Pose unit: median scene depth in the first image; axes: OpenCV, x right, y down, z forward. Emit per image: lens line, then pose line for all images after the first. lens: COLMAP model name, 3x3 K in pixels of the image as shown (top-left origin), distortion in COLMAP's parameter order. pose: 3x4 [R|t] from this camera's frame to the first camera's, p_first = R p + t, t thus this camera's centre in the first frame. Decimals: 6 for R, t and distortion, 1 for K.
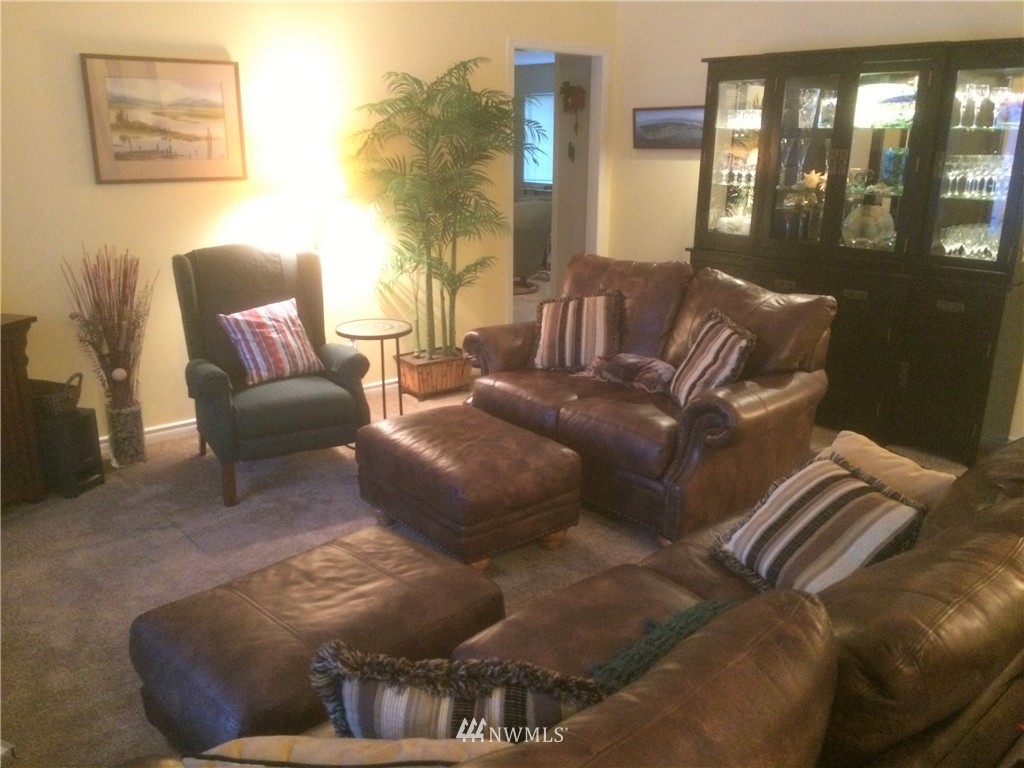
lens RADIAL K [[852.7, 0, 512.0], [0, 852.7, 384.0], [0, 0, 1]] dist [-0.001265, -0.006771]
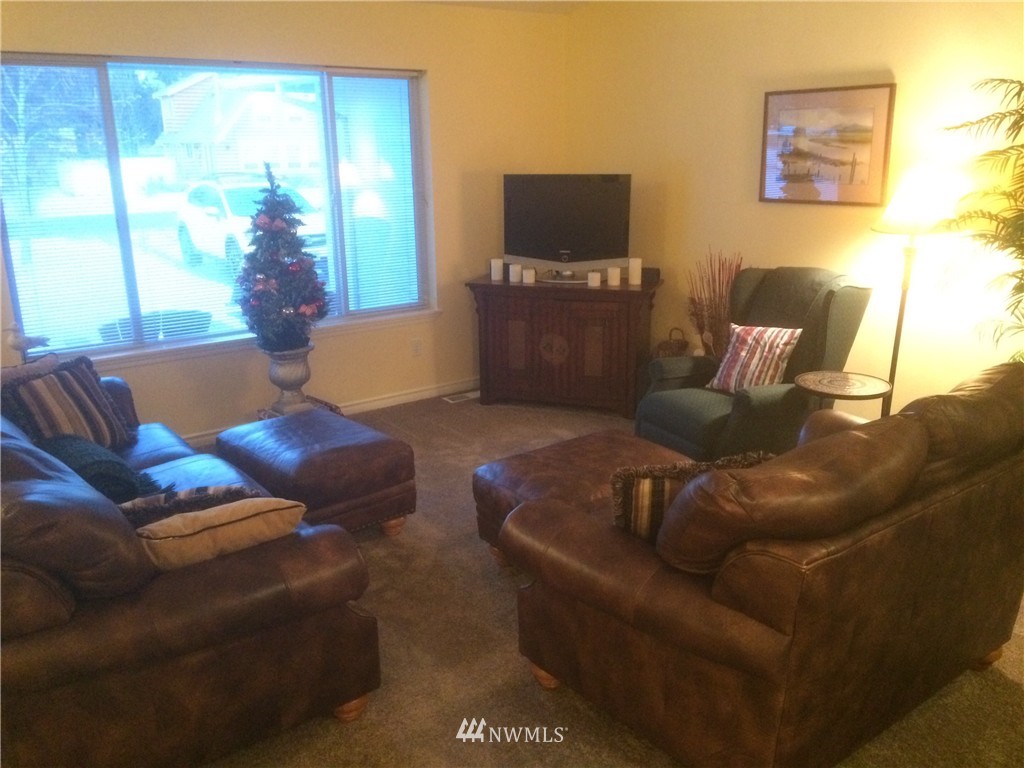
lens RADIAL K [[852.7, 0, 512.0], [0, 852.7, 384.0], [0, 0, 1]] dist [-0.001265, -0.006771]
pose [[-0.044151, 0.261033, -0.964320, 0.704314], [-0.269276, 0.926427, 0.263104, -0.207887], [0.962051, 0.271284, 0.029387, 0.669141]]
